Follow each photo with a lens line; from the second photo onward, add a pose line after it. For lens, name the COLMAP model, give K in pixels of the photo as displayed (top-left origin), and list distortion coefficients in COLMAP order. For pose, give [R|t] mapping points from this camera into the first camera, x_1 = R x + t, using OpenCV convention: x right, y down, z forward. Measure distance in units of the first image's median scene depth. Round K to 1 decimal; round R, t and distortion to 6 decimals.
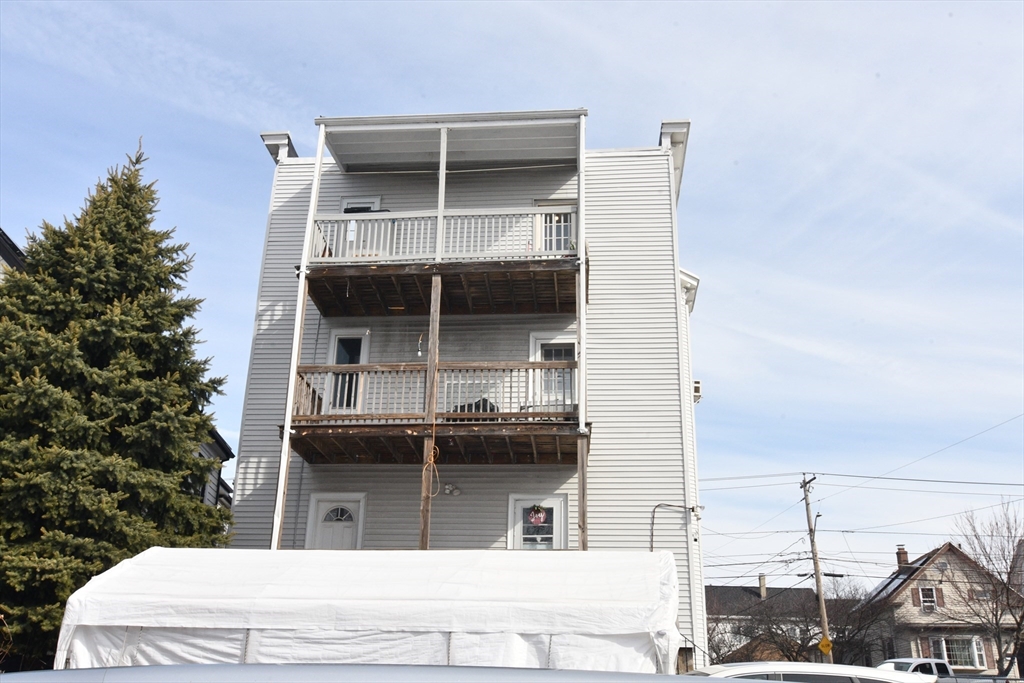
lens RADIAL K [[978.3, 0, 512.0], [0, 978.3, 341.5], [0, 0, 1]] dist [-0.000317, -0.000008]
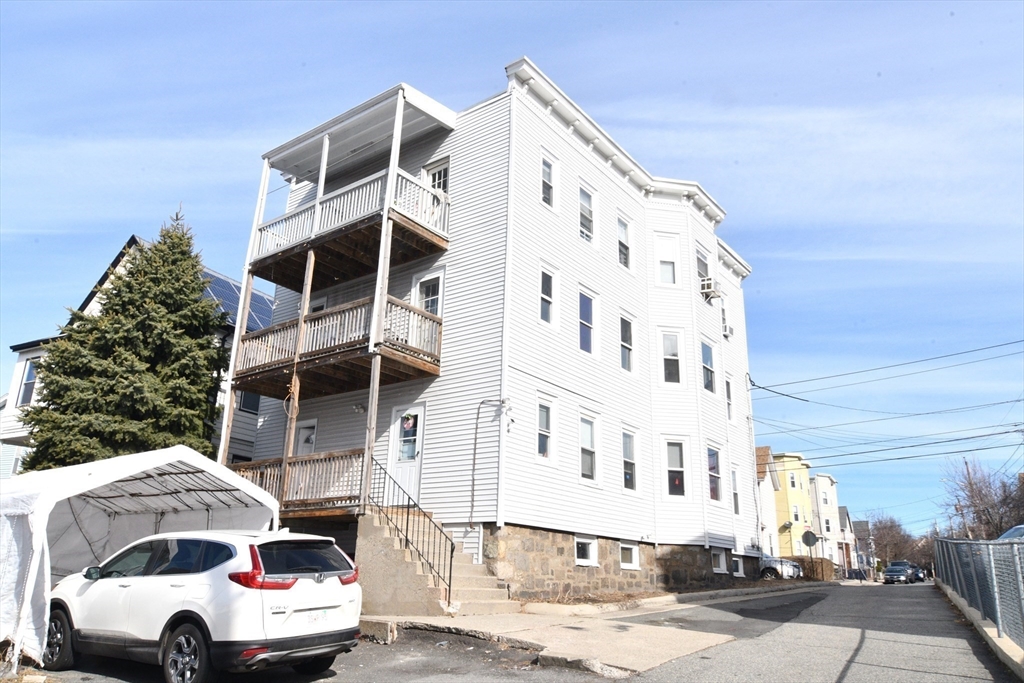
lens RADIAL K [[746.5, 0, 512.0], [0, 746.5, 341.5], [0, 0, 1]] dist [-0.002315, -0.000665]
pose [[0.846617, -0.162034, -0.506936, 0.631499], [0.186411, 0.982468, -0.002712, 0.105252], [0.498488, -0.092202, 0.861979, 0.262619]]
